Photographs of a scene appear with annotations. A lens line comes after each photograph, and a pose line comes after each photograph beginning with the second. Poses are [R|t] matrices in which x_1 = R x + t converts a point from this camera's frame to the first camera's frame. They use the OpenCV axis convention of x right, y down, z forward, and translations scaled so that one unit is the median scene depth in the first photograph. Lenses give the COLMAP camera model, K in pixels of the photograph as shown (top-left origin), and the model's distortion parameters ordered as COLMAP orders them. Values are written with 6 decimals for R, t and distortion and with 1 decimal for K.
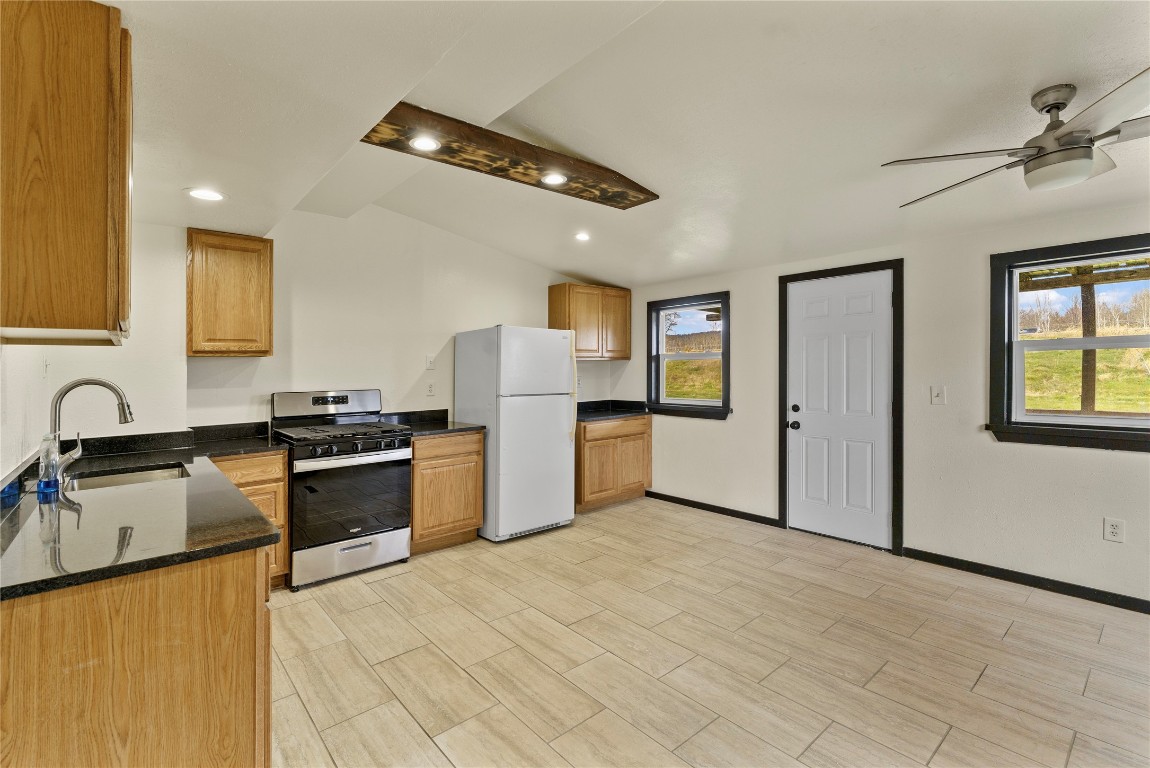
lens RADIAL K [[514.7, 0, 574.4], [0, 514.7, 360.7], [0, 0, 1]] dist [-0.000231, -0.000027]
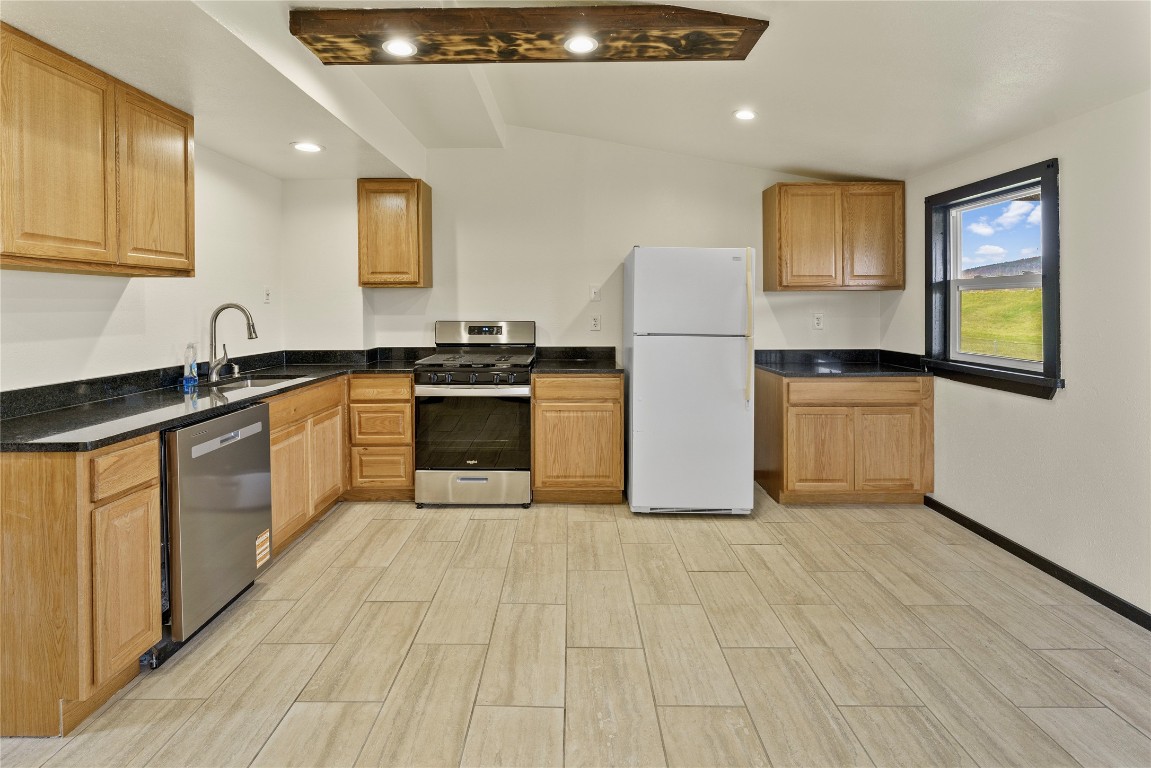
lens RADIAL K [[546.4, 0, 572.1], [0, 546.4, 299.4], [0, 0, 1]] dist [-0.001901, 0.000296]
pose [[0.754567, 0.005257, -0.656202, 0.371873], [-0.000341, 0.999971, 0.007620, 0.008041], [0.656223, -0.005526, 0.754547, 0.309230]]
